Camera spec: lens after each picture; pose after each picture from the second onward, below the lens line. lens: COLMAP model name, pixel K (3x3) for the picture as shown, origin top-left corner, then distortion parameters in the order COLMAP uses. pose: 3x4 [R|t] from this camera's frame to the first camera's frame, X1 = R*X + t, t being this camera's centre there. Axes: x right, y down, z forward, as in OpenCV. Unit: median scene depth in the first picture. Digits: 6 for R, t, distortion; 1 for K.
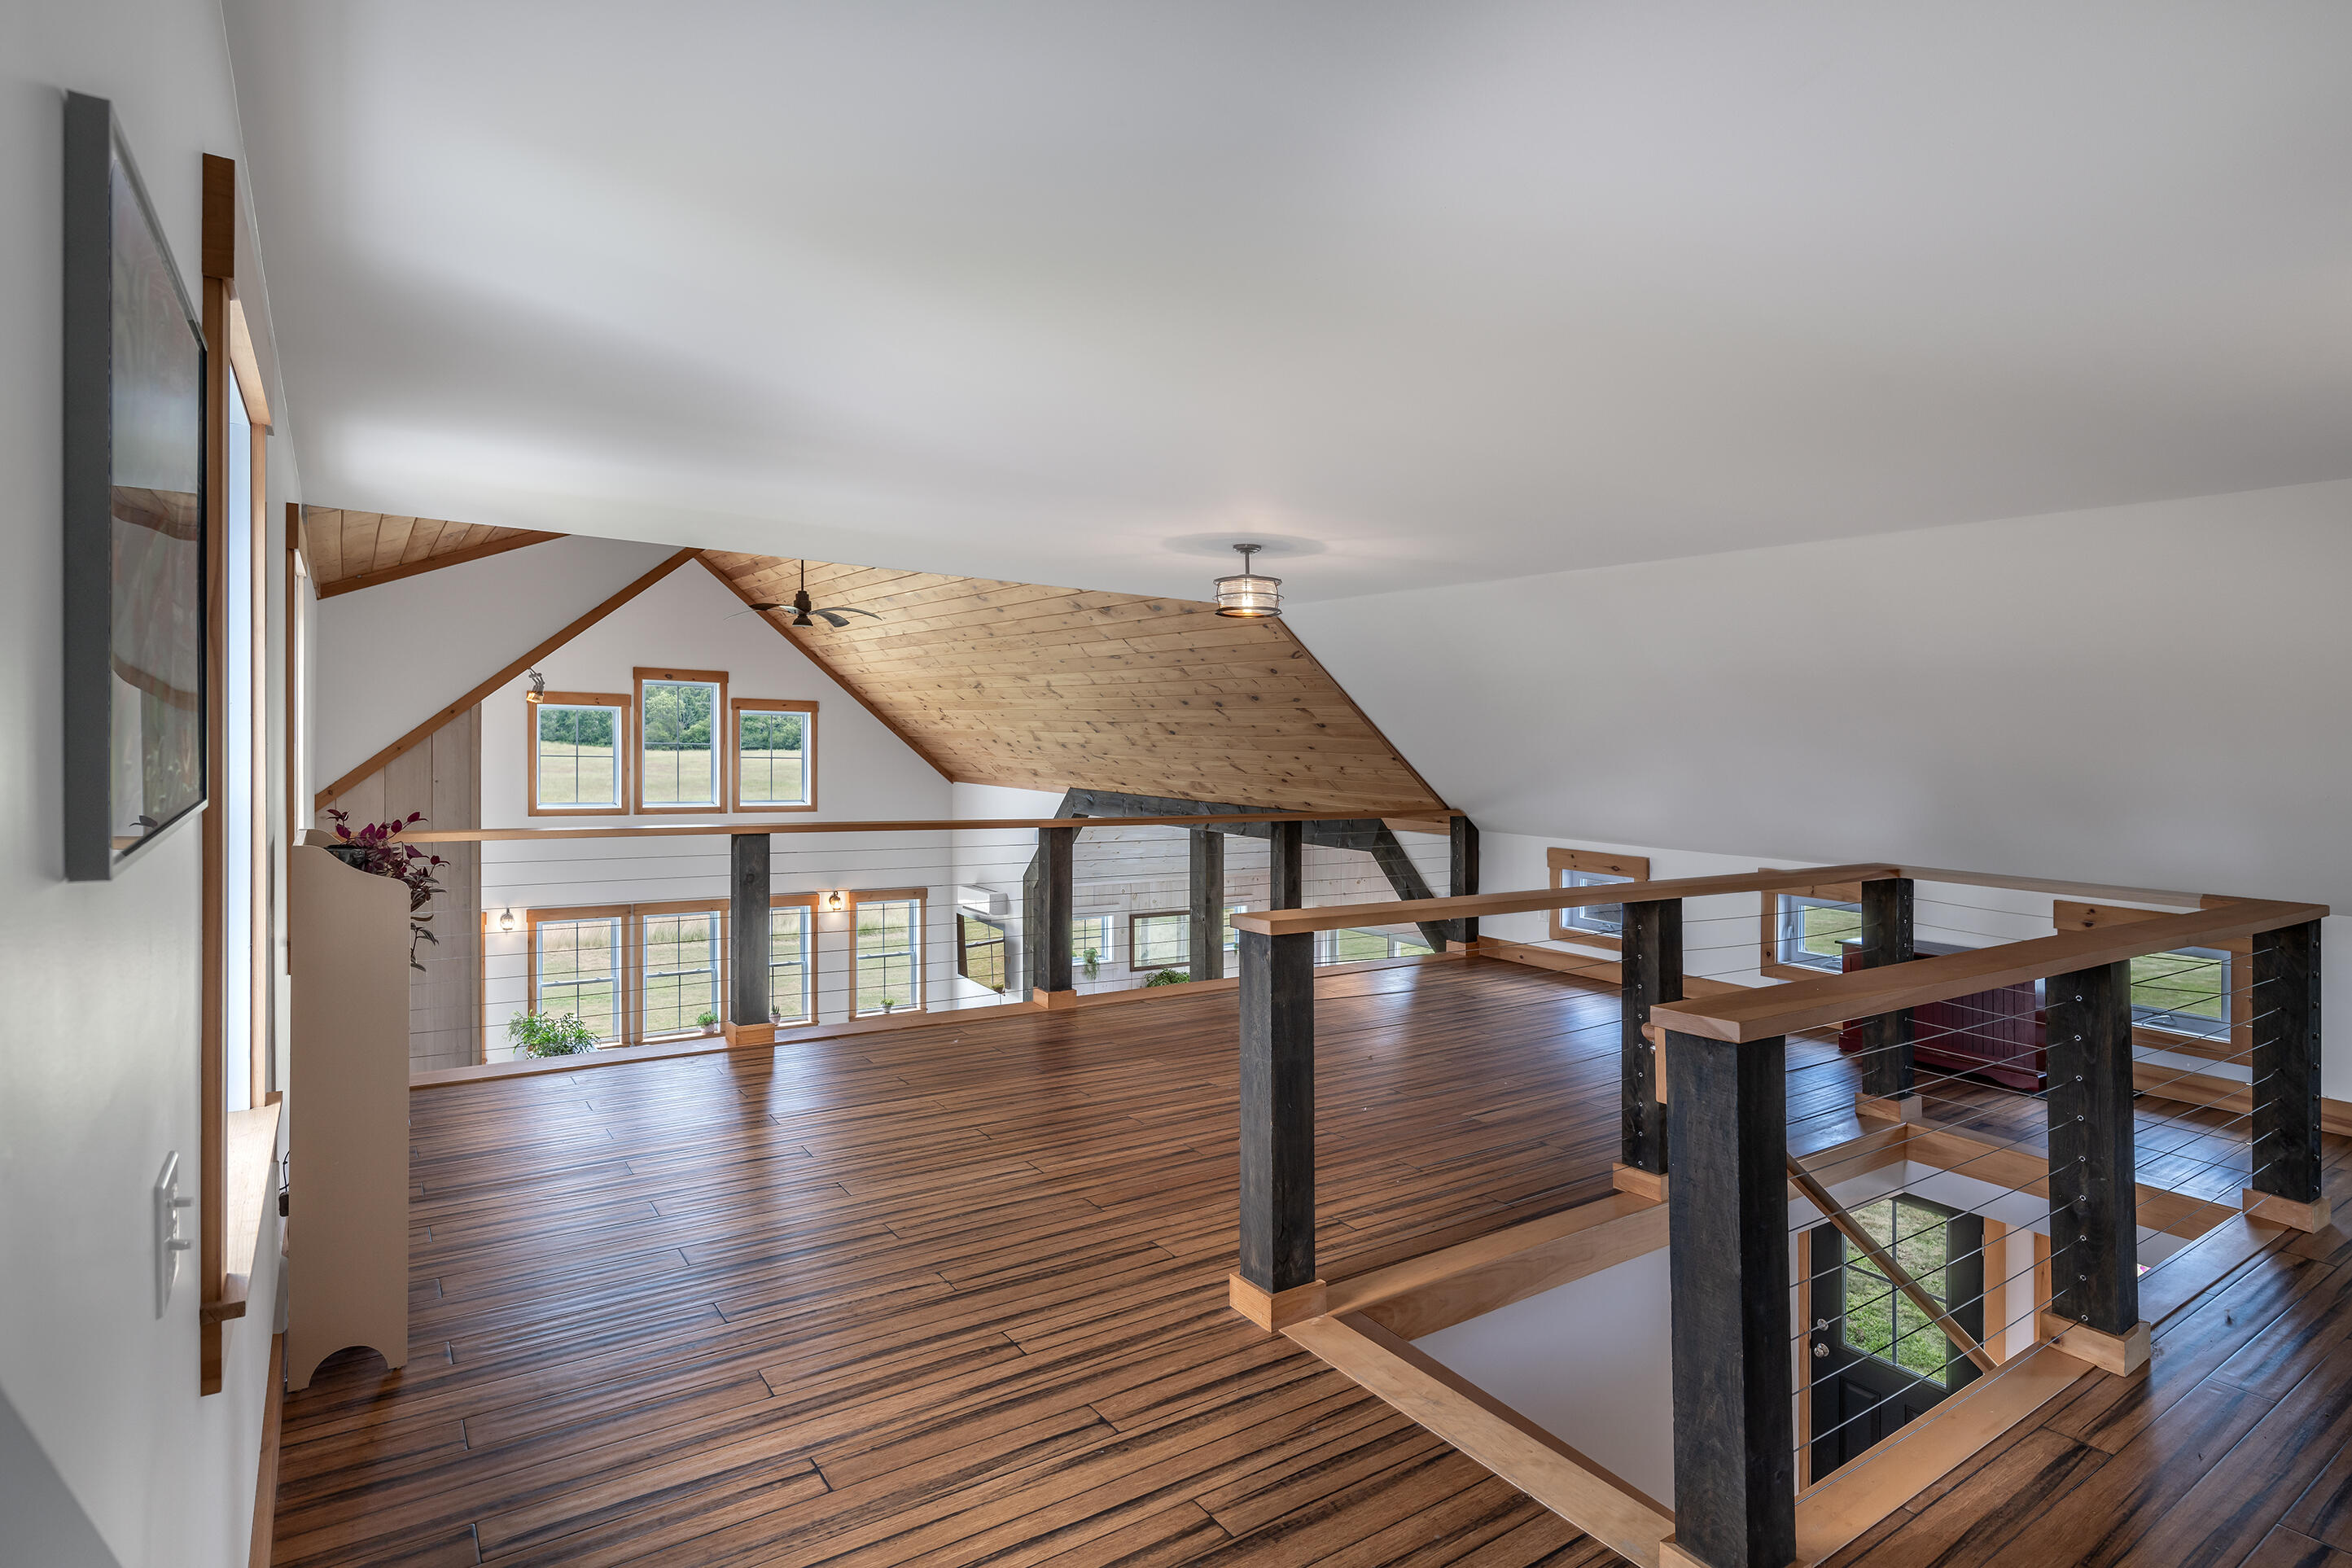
lens RADIAL K [[1201.7, 0, 1178.4], [0, 1201.7, 762.7], [0, 0, 1]] dist [-0.011404, 0.001305]
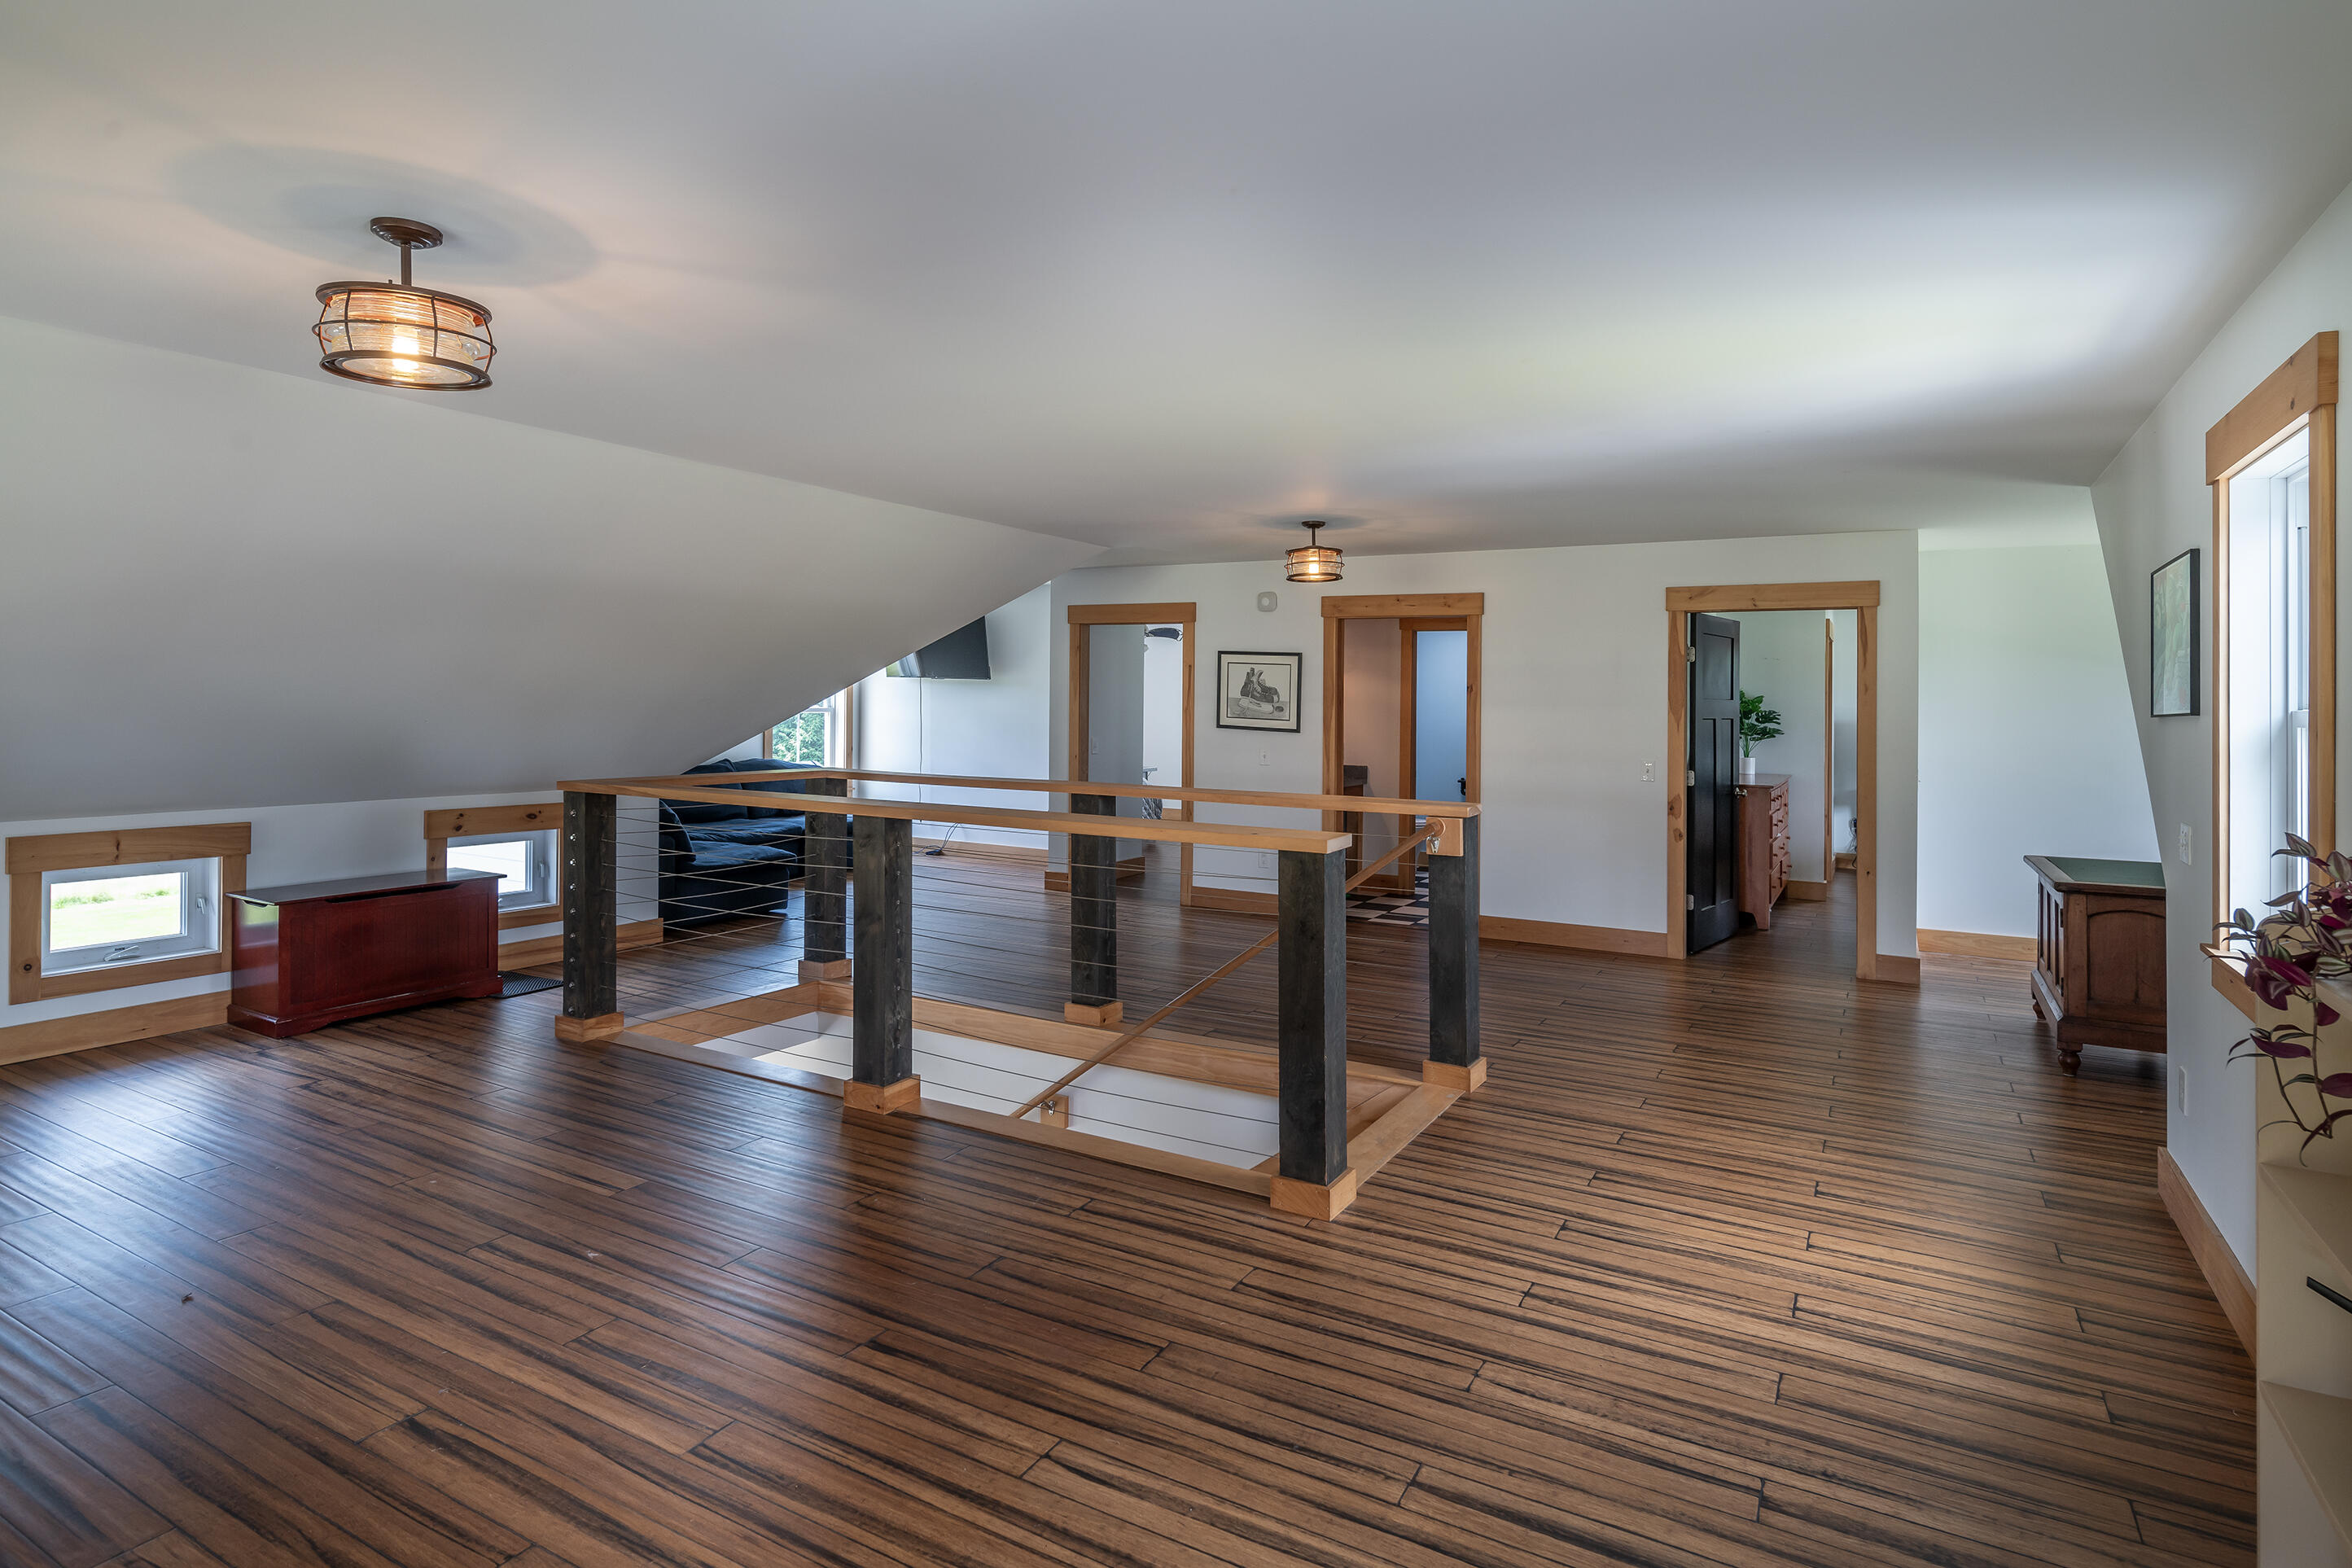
lens RADIAL K [[1201.7, 0, 1249.8], [0, 1201.7, 683.5], [0, 0, 1]] dist [-0.011404, 0.001305]
pose [[-0.454673, -0.017042, 0.890495, -0.855260], [-0.007509, 0.999855, 0.015301, -0.020868], [-0.890627, 0.000270, -0.454735, 1.577603]]
